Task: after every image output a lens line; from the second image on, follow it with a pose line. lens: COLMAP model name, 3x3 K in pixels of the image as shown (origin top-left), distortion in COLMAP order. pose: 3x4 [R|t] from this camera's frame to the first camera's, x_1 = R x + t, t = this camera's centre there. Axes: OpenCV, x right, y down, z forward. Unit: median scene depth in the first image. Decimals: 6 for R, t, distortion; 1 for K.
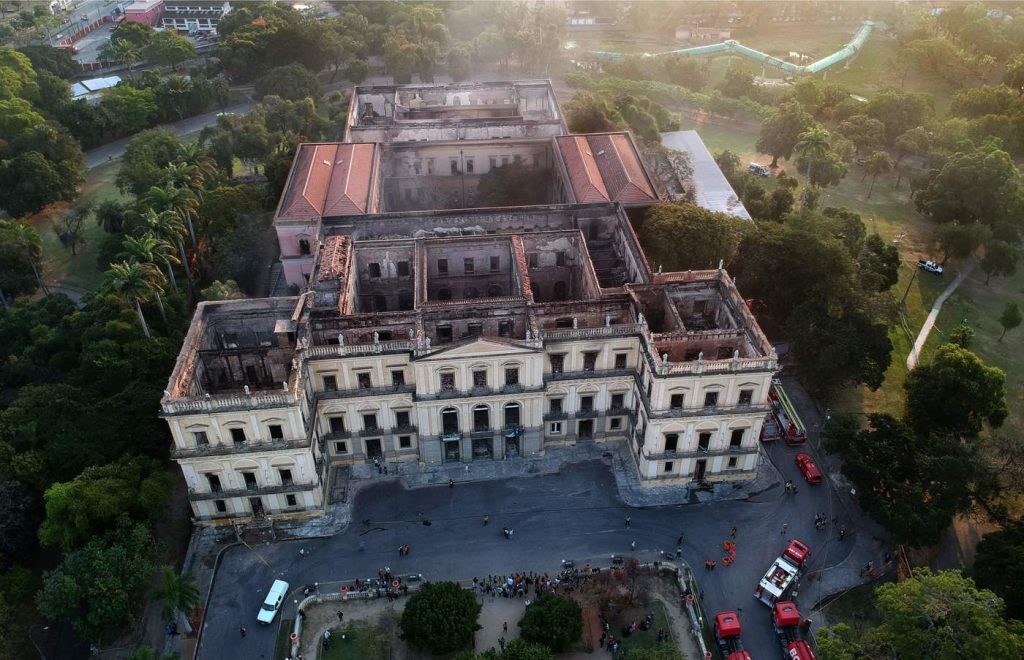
lens RADIAL K [[788.7, 0, 524.3], [0, 788.7, 294.1], [0, 0, 1]] dist [0.194254, -0.443572]
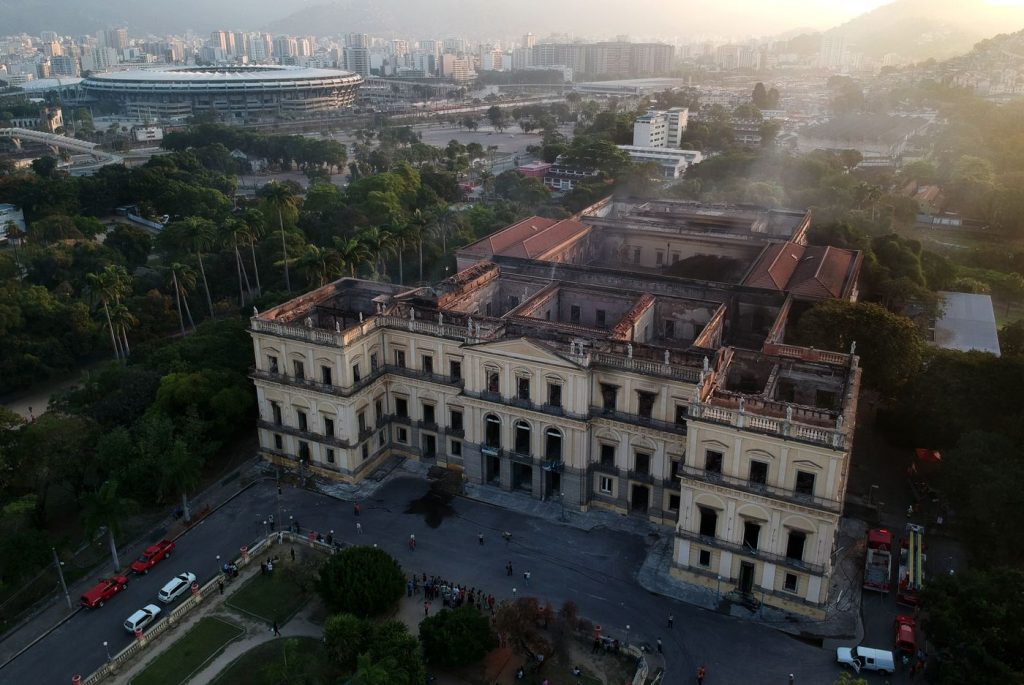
lens RADIAL K [[776.0, 0, 515.6], [0, 776.0, 288.8], [0, 0, 1]] dist [0.188124, -0.372676]
pose [[0.850212, 0.163696, -0.500342, 0.373895], [-0.298301, 0.932924, -0.201669, 0.183024], [0.433769, 0.320714, 0.842014, 0.172976]]
